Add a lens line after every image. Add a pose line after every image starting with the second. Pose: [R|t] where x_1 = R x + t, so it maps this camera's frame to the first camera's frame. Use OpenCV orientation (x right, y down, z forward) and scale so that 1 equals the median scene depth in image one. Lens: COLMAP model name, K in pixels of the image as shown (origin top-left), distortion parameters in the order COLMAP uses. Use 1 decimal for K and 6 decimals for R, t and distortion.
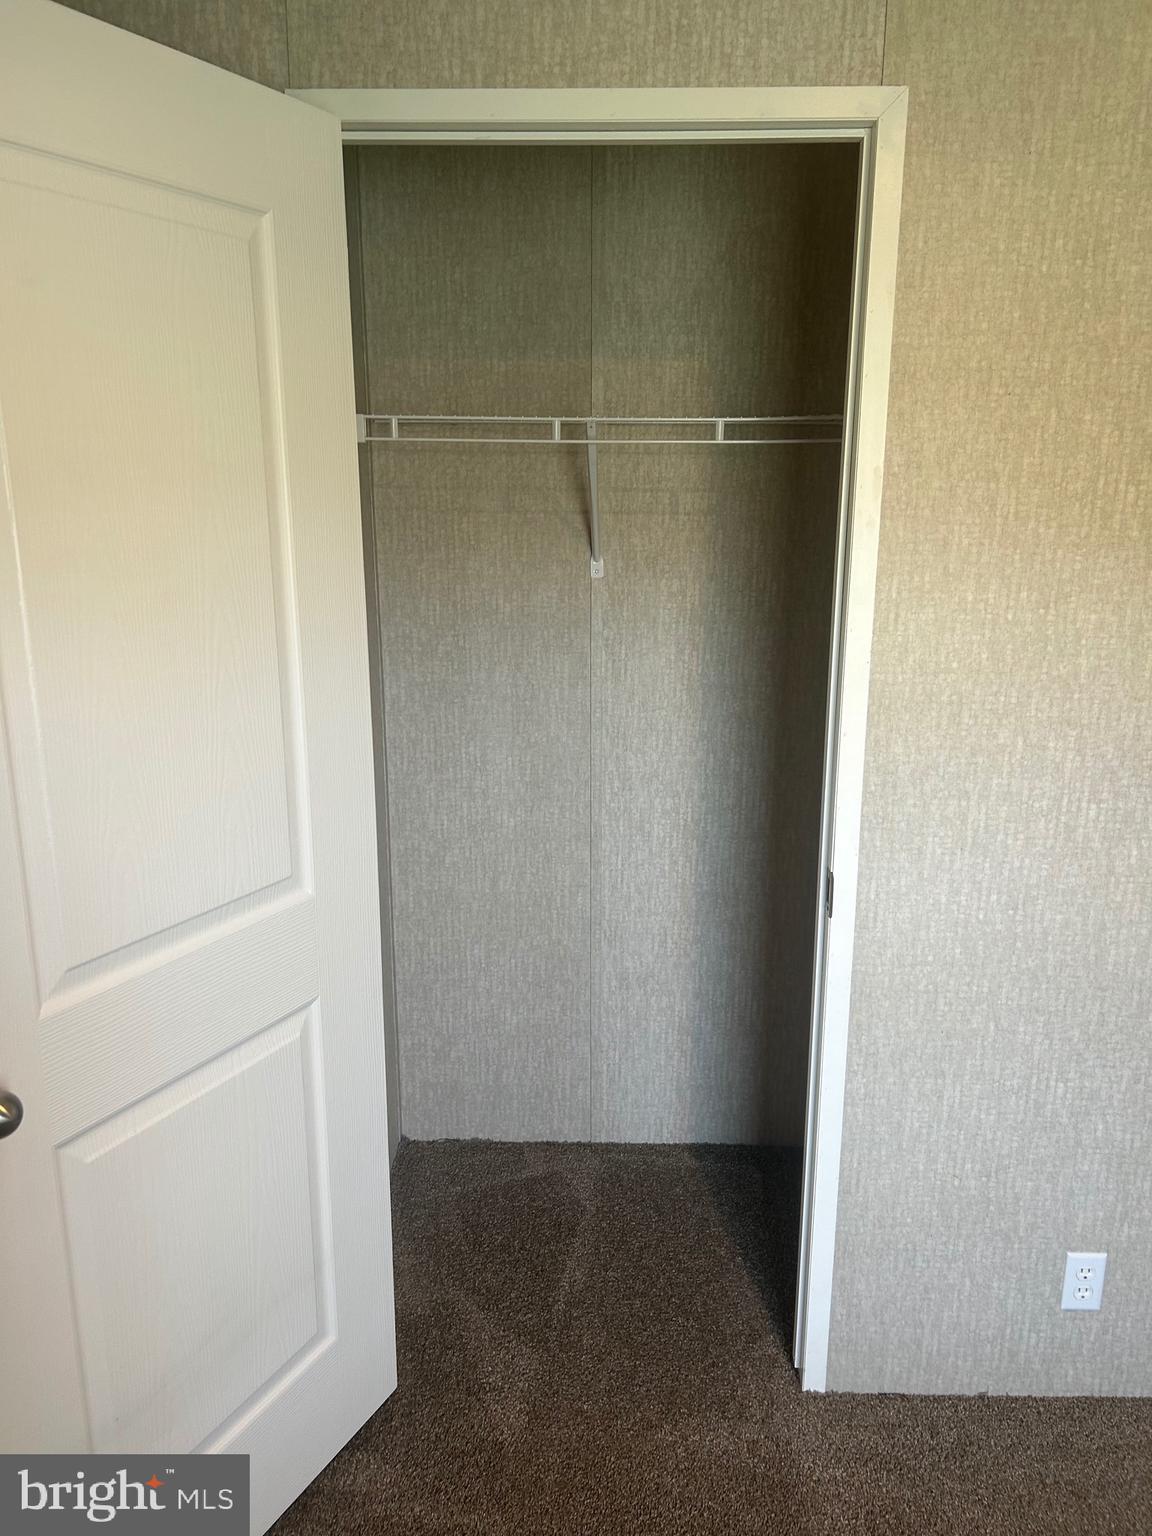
lens RADIAL K [[1151.5, 0, 570.2], [0, 1151.5, 761.6], [0, 0, 1]] dist [0.064906, -0.076359]
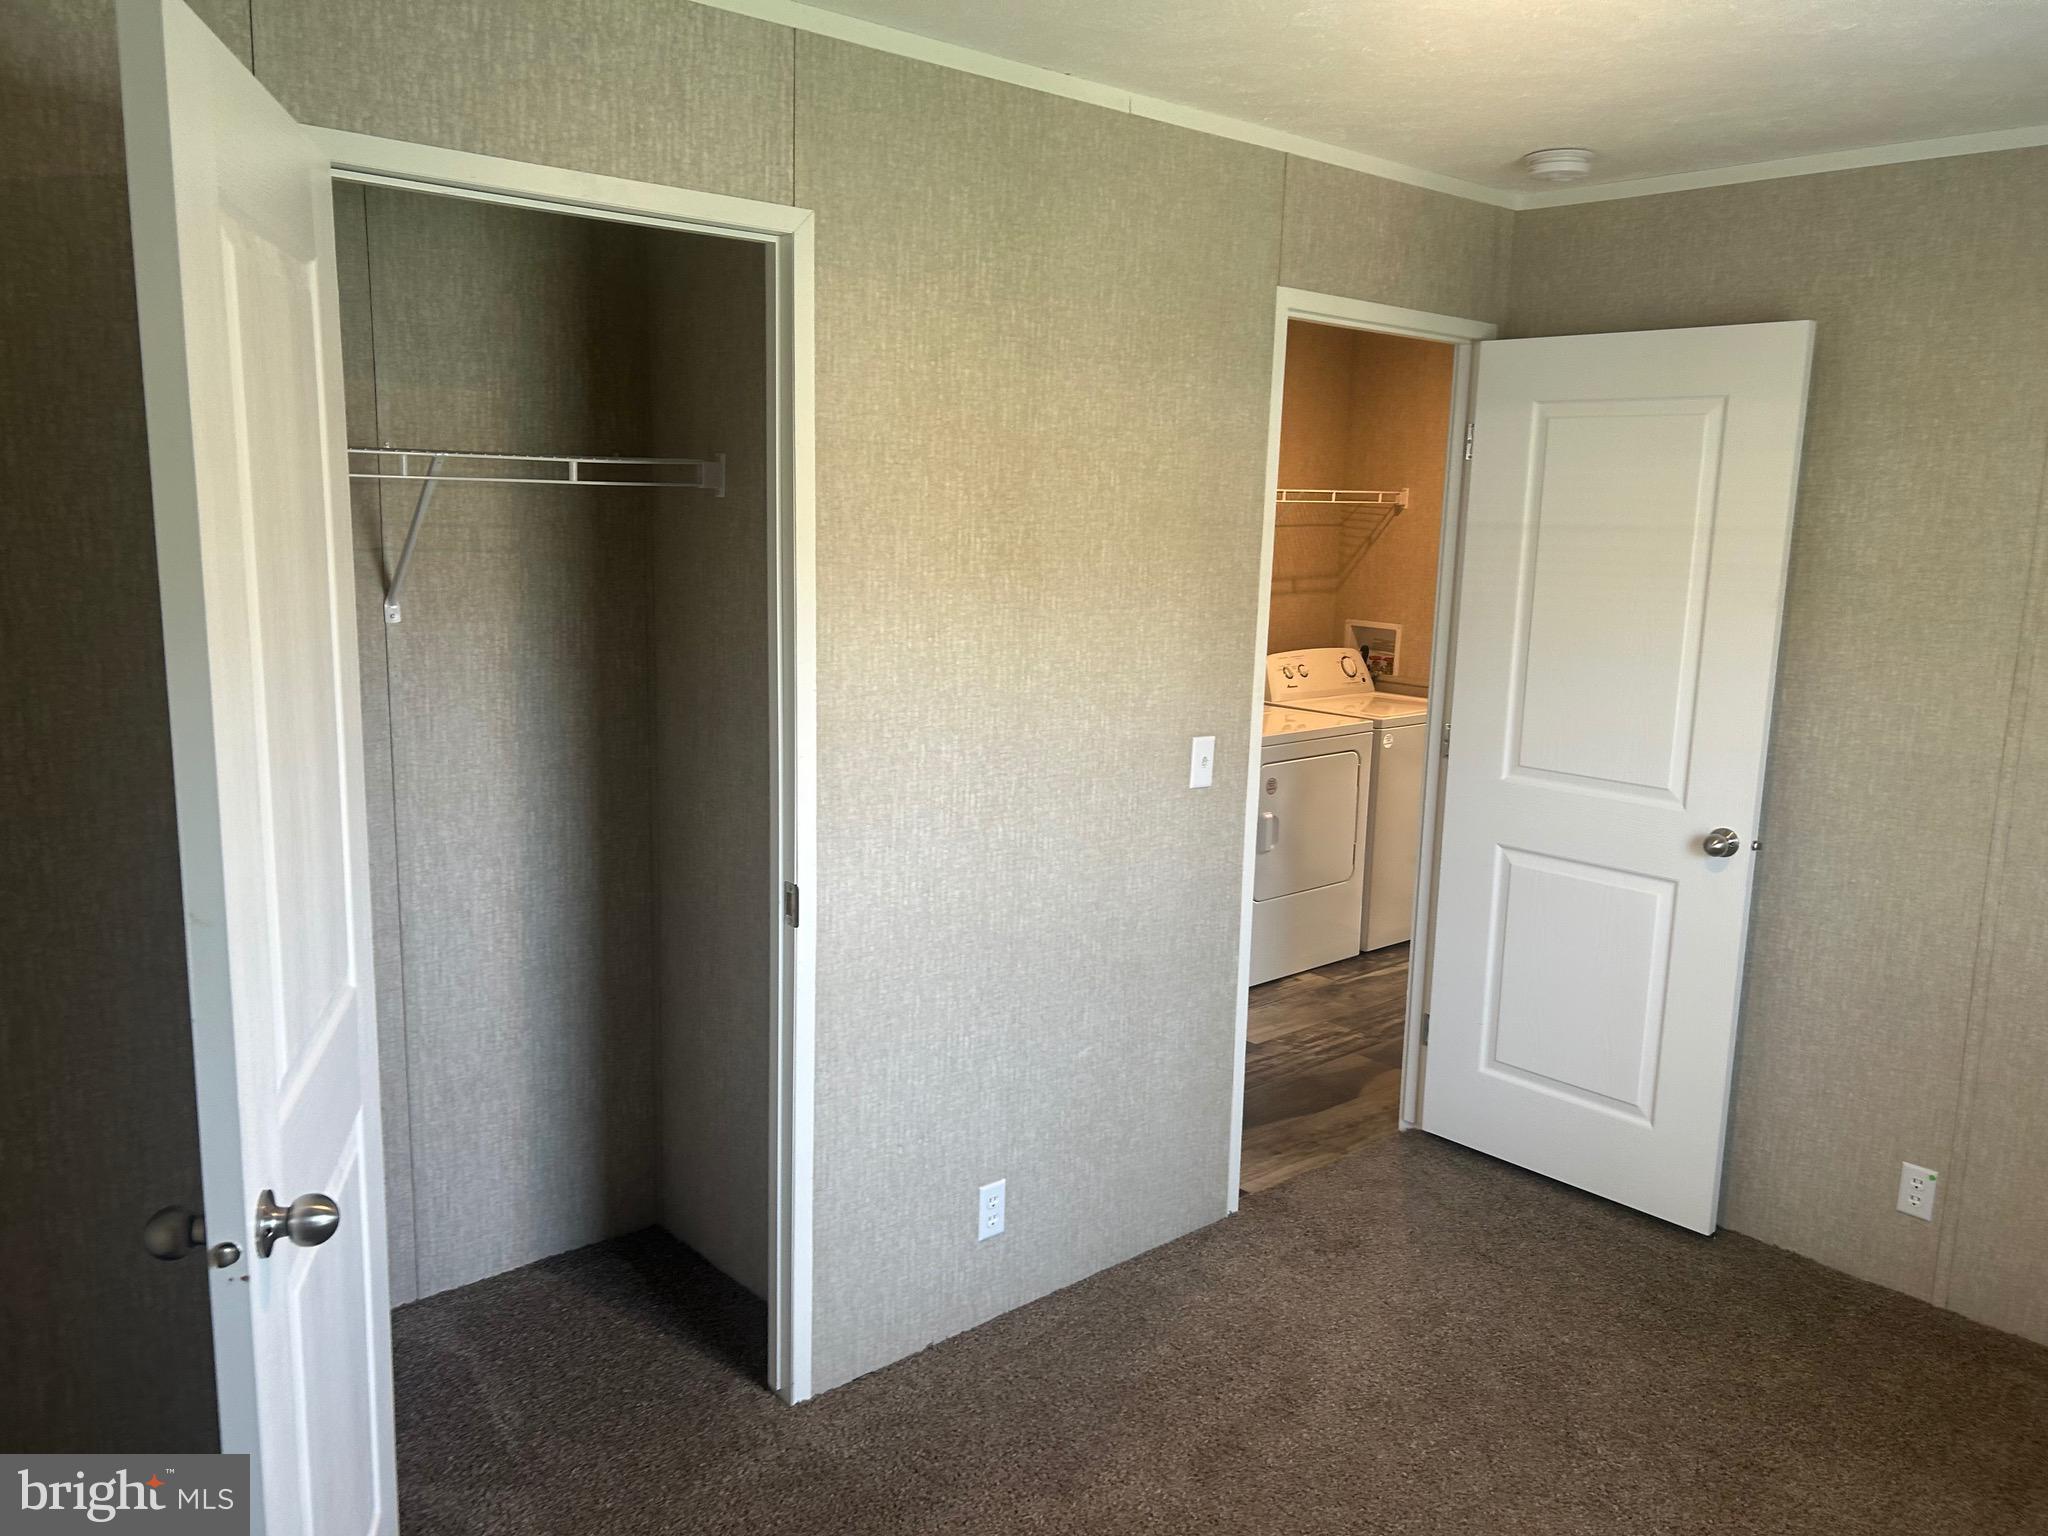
lens RADIAL K [[1535.3, 0, 999.5], [0, 1535.3, 726.1], [0, 0, 1]] dist [0.064906, -0.076359]
pose [[0.744642, -0.083362, 0.662238, -0.551822], [0.134637, 0.990535, -0.026703, 0.011994], [-0.653744, 0.109046, 0.748818, -0.213915]]
